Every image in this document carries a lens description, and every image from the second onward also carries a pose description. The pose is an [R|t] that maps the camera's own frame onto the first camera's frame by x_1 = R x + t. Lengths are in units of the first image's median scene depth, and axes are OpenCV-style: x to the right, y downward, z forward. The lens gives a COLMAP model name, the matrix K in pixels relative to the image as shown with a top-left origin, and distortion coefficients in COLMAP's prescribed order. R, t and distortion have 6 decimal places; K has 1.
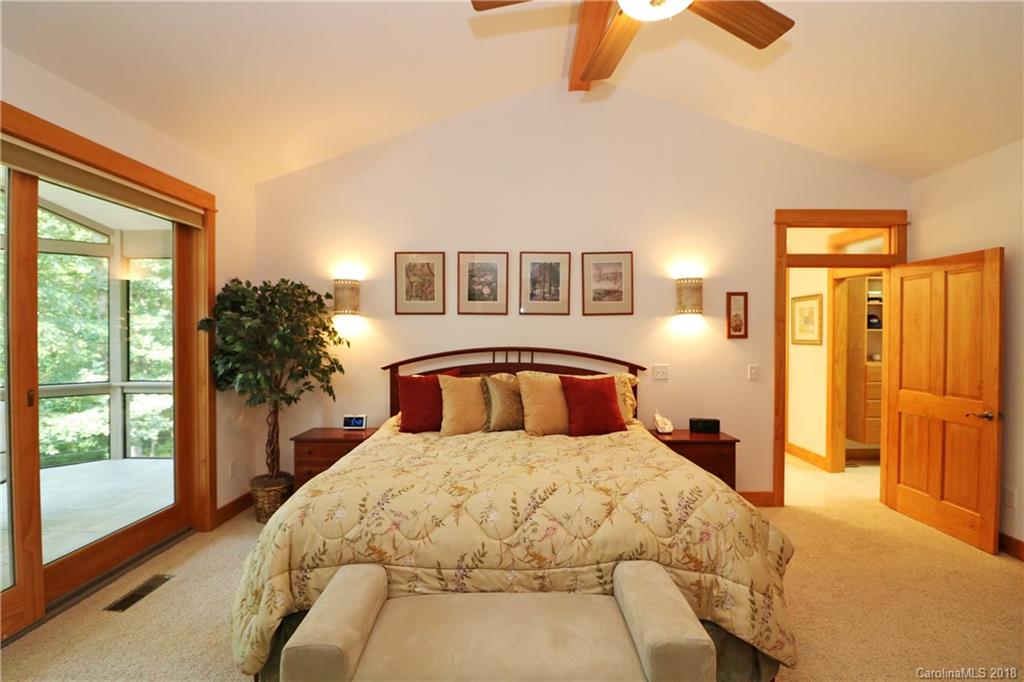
lens RADIAL K [[472.7, 0, 512.2], [0, 472.7, 339.5], [0, 0, 1]] dist [-0.008361, -0.006343]
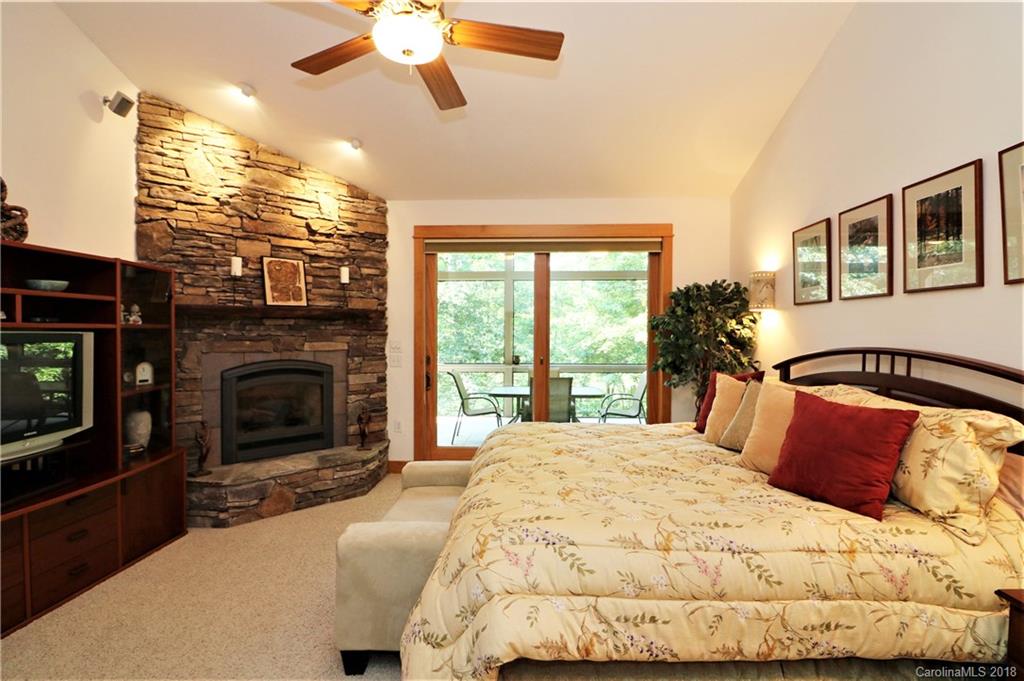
lens RADIAL K [[472.7, 0, 513.7], [0, 472.7, 336.5], [0, 0, 1]] dist [-0.008361, -0.006343]
pose [[-0.026186, 0.007117, -0.999632, 0.621023], [-0.012436, 0.999895, 0.007445, 0.002737], [0.999580, 0.012626, -0.026094, 0.533187]]
